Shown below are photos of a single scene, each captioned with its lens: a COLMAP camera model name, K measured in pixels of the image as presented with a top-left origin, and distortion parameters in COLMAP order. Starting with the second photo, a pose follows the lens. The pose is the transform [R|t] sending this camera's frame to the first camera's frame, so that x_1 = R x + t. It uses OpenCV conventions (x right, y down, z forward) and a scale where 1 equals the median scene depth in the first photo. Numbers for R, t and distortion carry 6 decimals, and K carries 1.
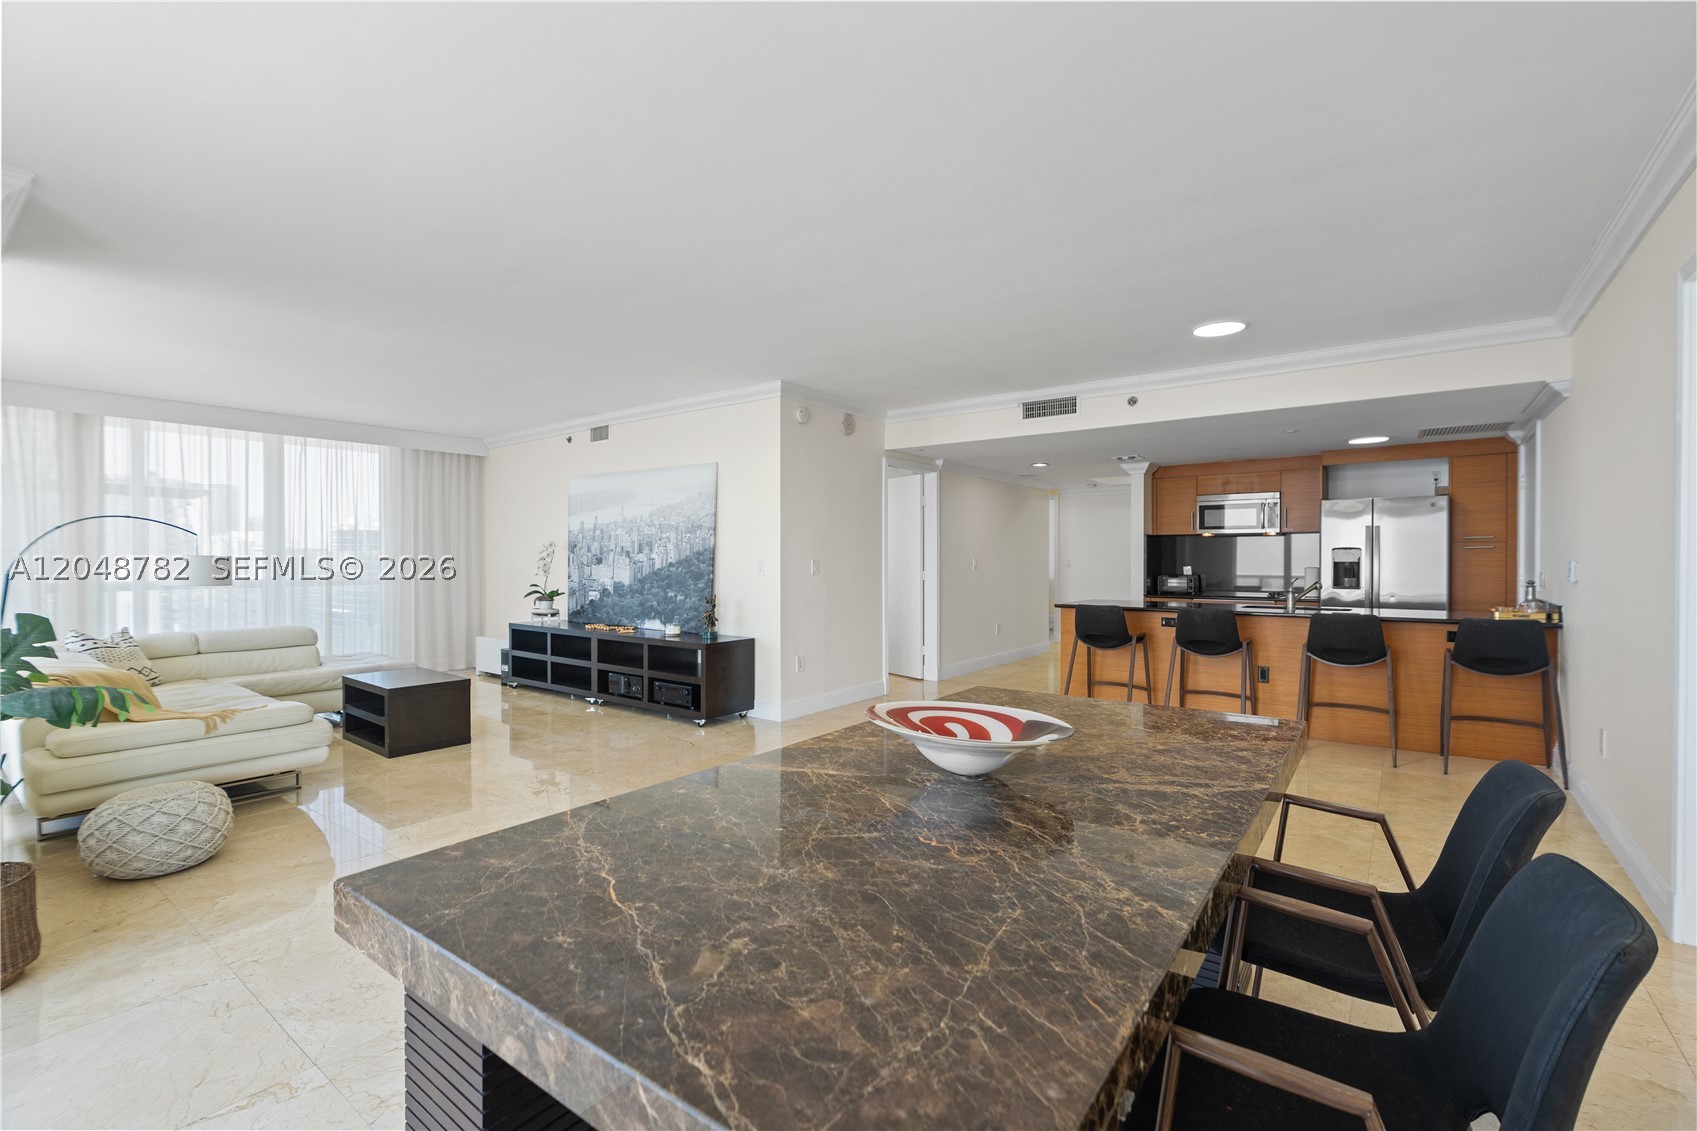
lens RADIAL K [[749.9, 0, 849.9], [0, 749.9, 562.6], [0, 0, 1]] dist [-0.005645, 0.001016]
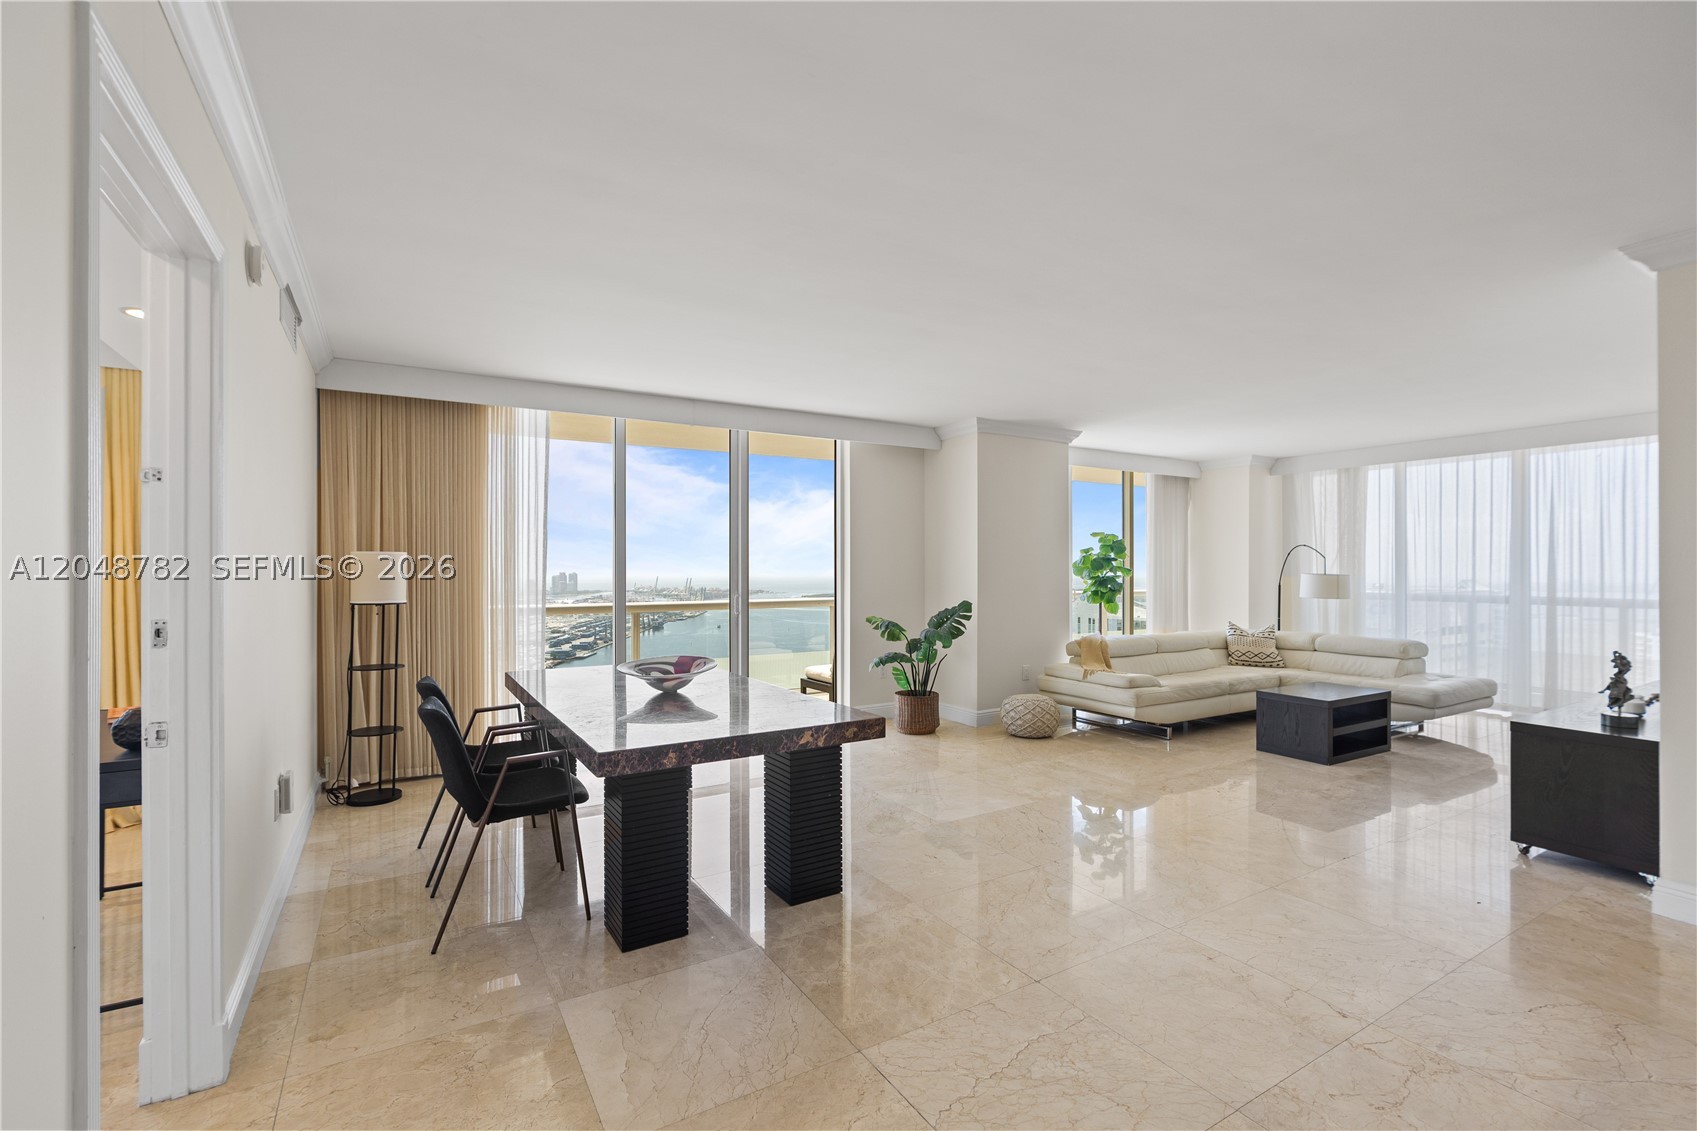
lens RADIAL K [[750.1, 0, 845.2], [0, 750.1, 566.7], [0, 0, 1]] dist [-0.013506, 0.007256]
pose [[-0.379489, 0.000162, -0.925196, 0.498682], [-0.003584, 0.999992, 0.001645, -0.017114], [0.925189, 0.003941, -0.379485, 0.595835]]
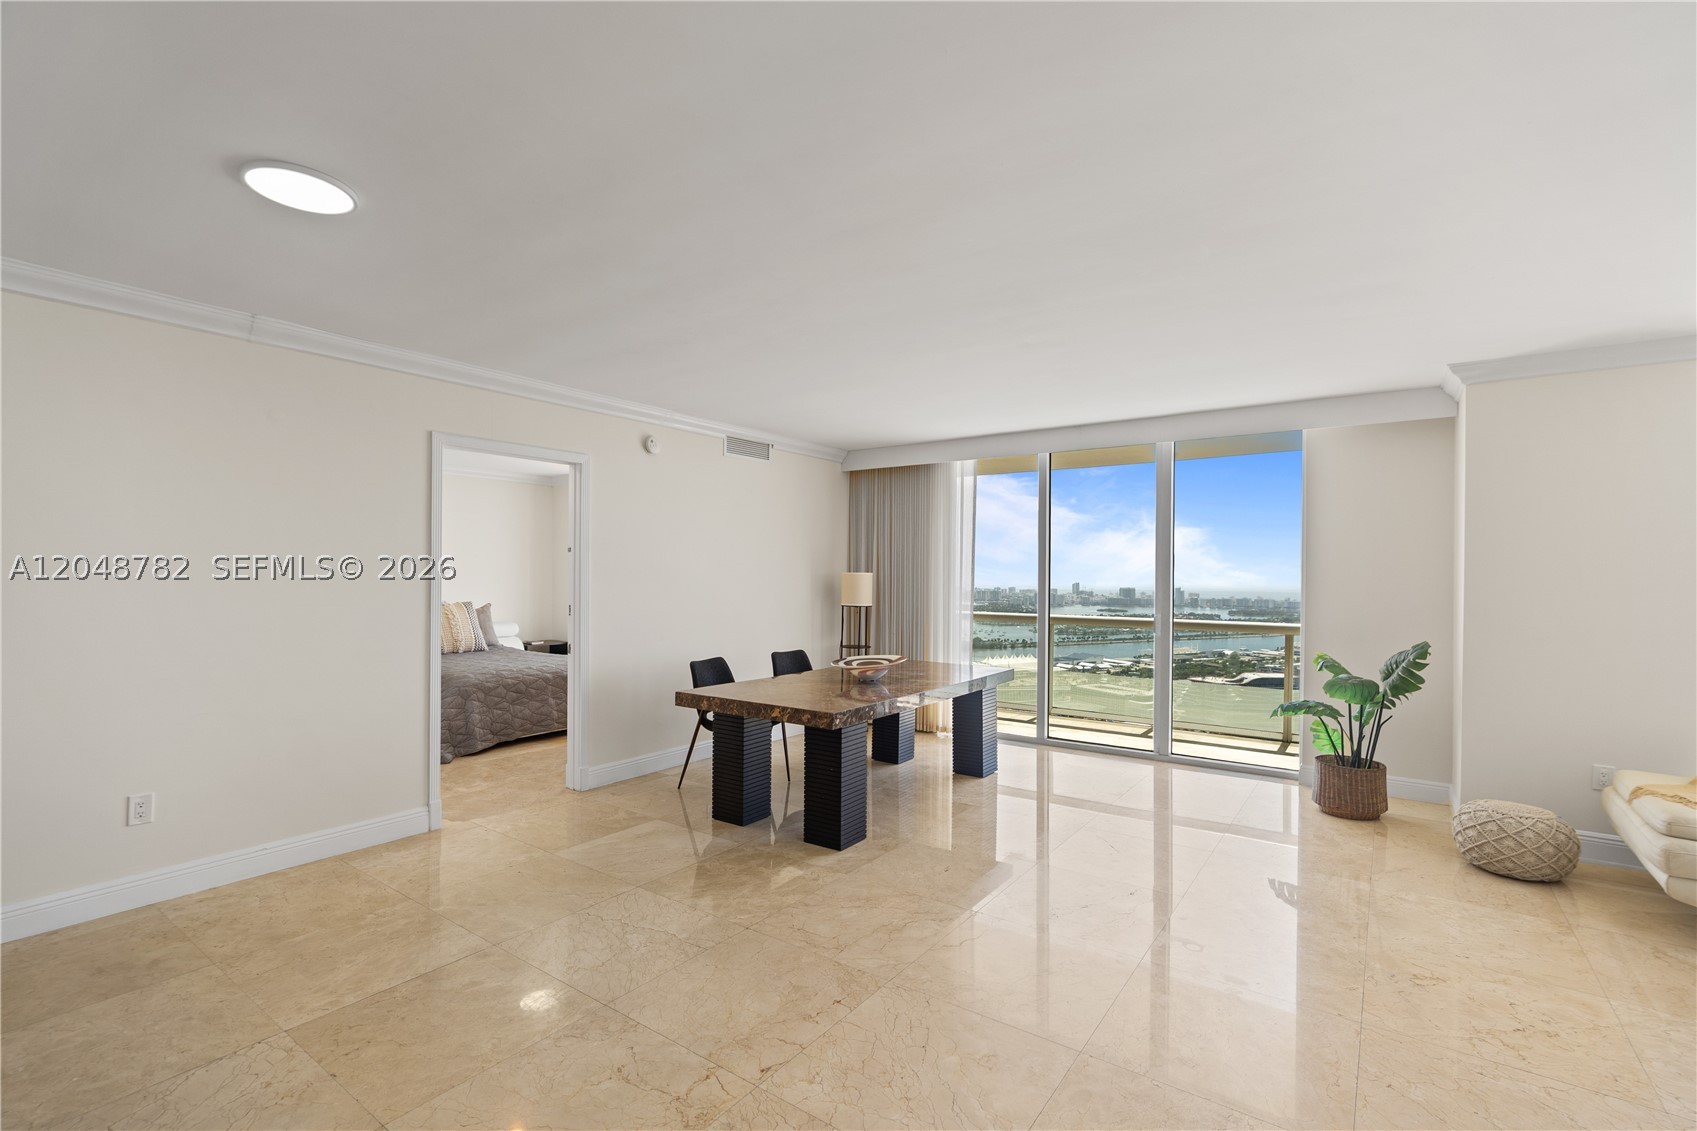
lens RADIAL K [[757.7, 0, 847.5], [0, 757.7, 566.3], [0, 0, 1]] dist [-0.017289, 0.006245]
pose [[-0.999833, -0.005196, -0.017508, 0.075647], [-0.005116, 0.999976, -0.004590, -0.031492], [0.017532, -0.004500, -0.999836, 1.002220]]
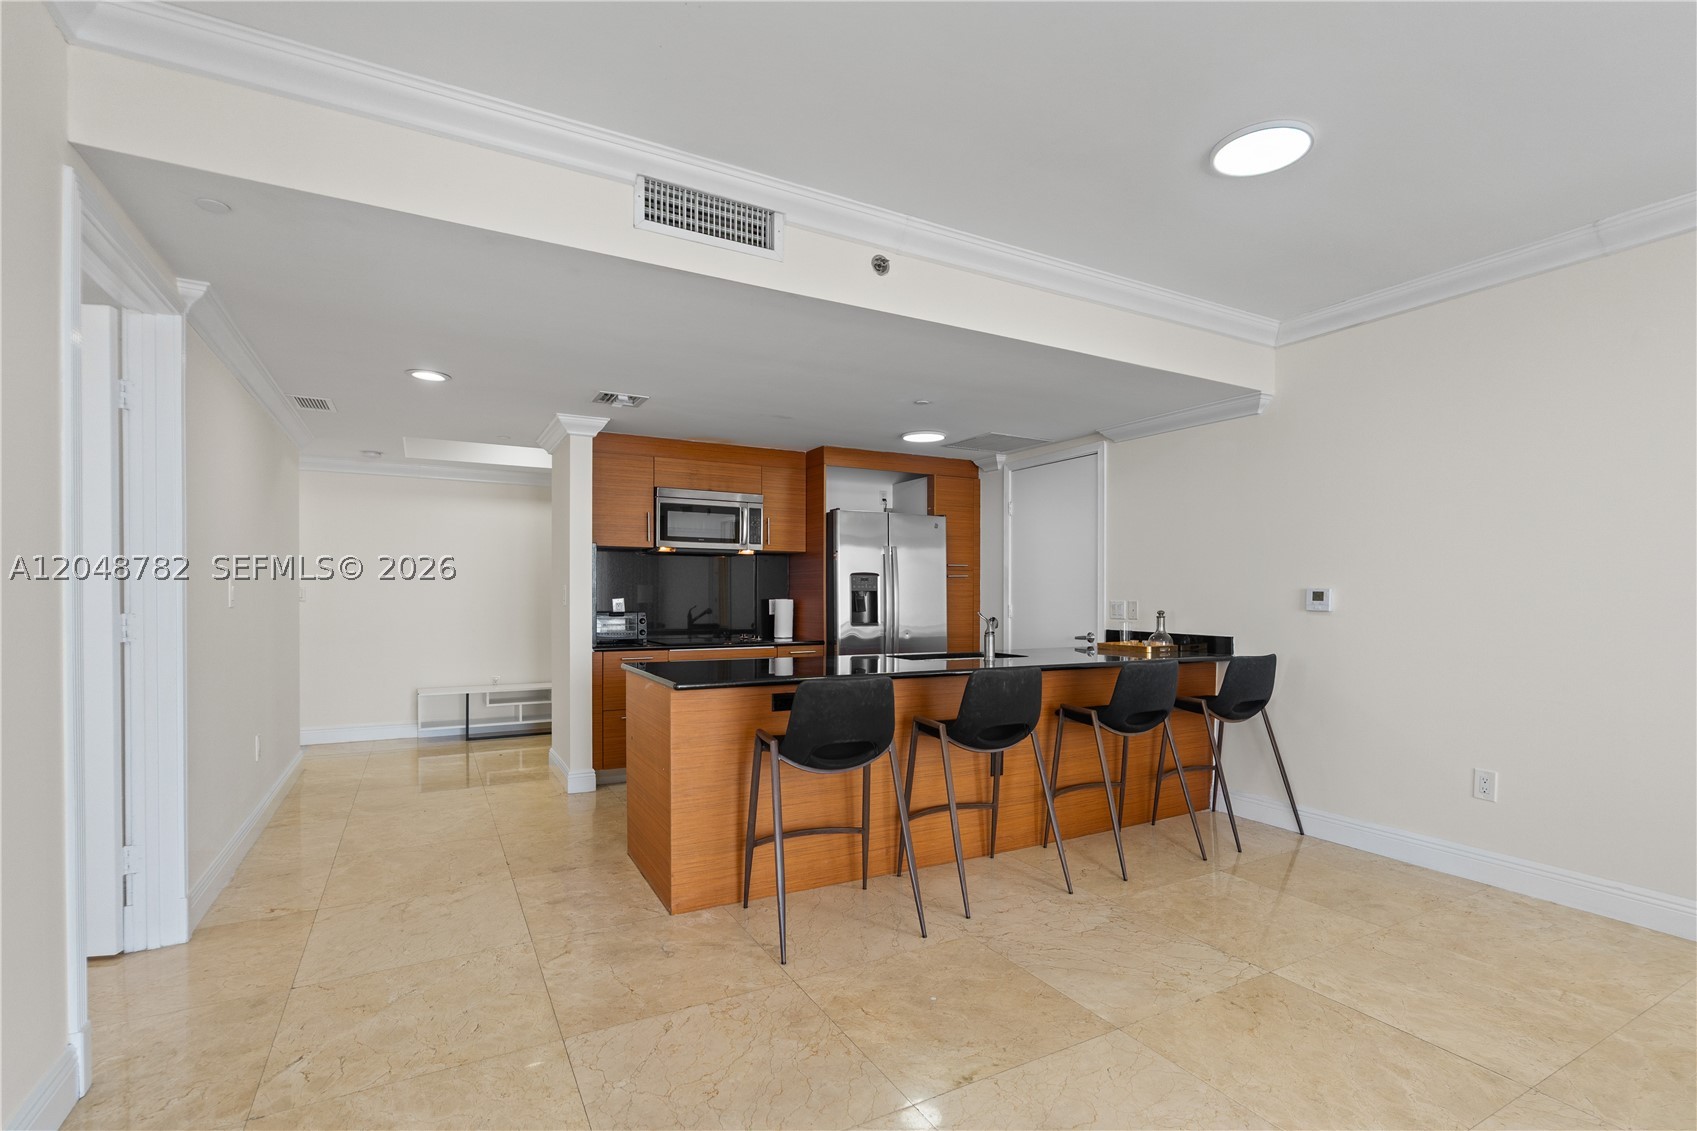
lens RADIAL K [[786.0, 0, 861.0], [0, 786.0, 602.1], [0, 0, 1]] dist [-0.004552, 0.000635]
pose [[0.406633, -0.006196, 0.913571, -0.091520], [0.000801, 0.999979, 0.006426, 0.005413], [-0.913591, -0.001881, 0.406629, 0.672727]]
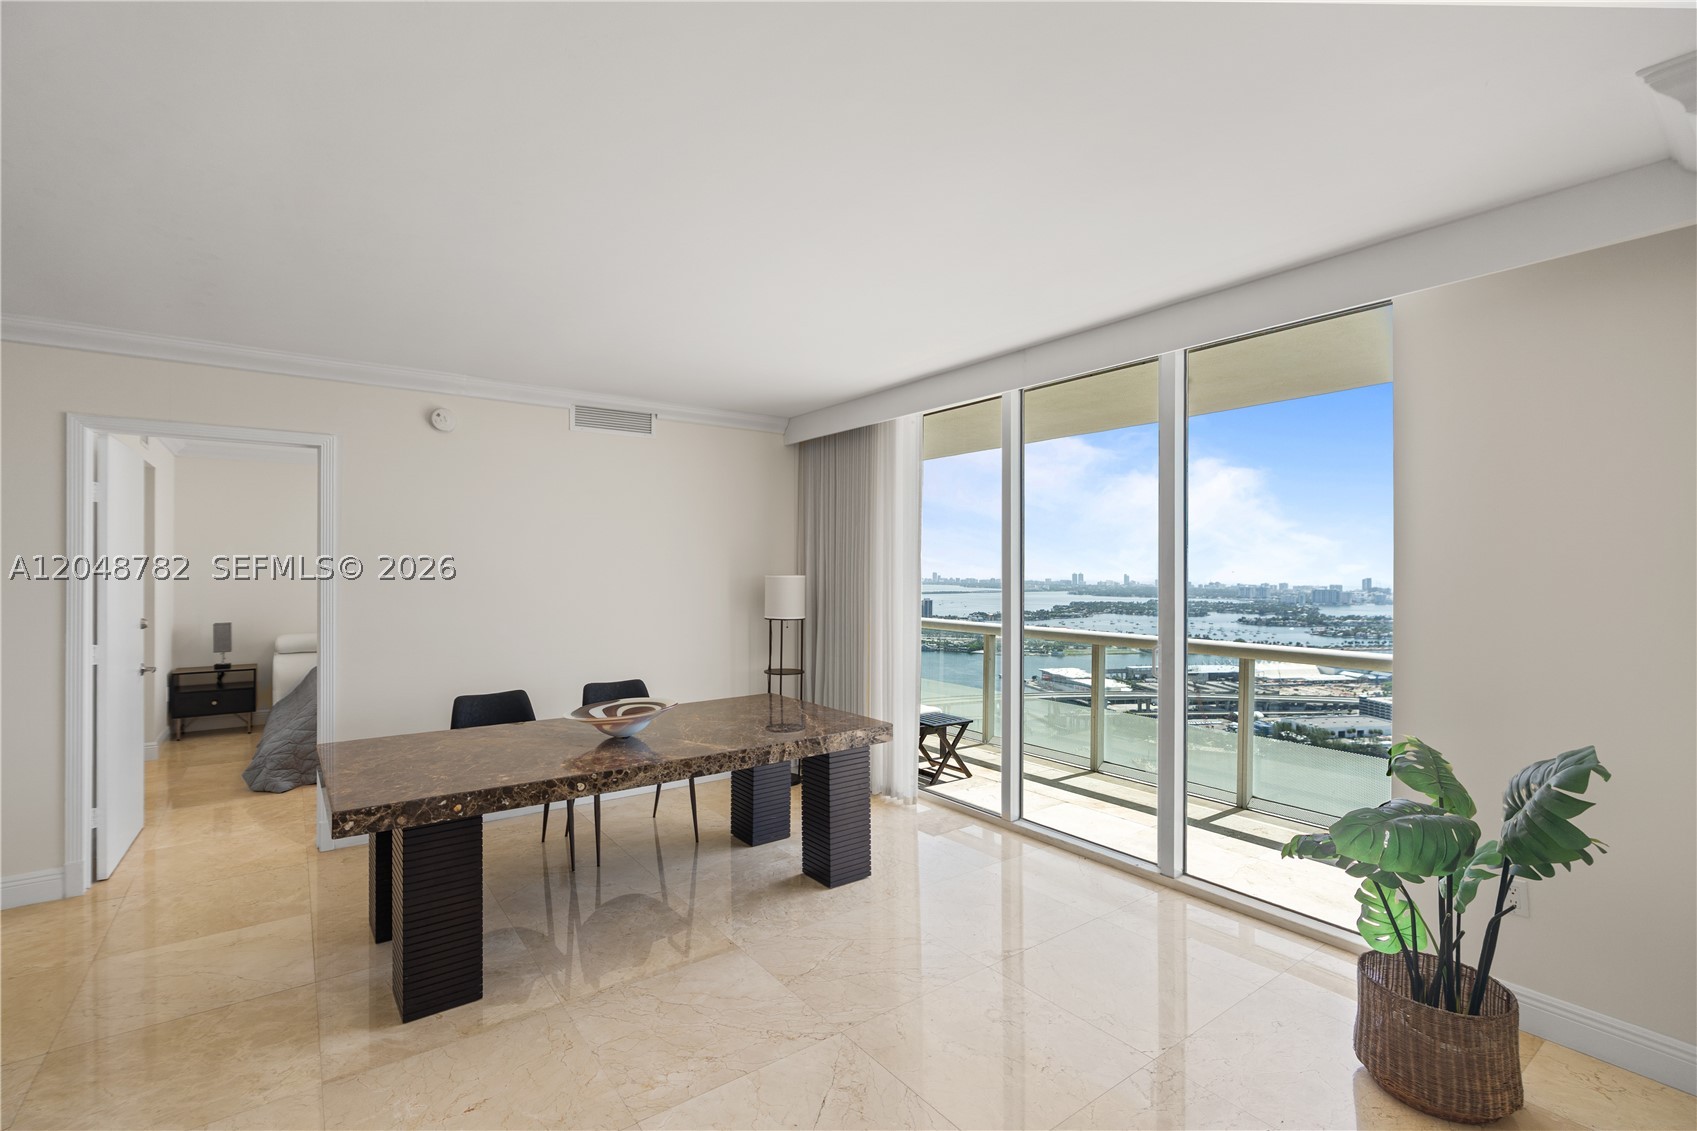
lens RADIAL K [[758.6, 0, 849.4], [0, 758.6, 565.0], [0, 0, 1]] dist [-0.005508, 0.001032]
pose [[-0.958543, 0.000845, 0.284947, -0.246409], [0.000903, 1.000000, 0.000071, -0.038921], [-0.284947, 0.000325, -0.958543, 0.710814]]
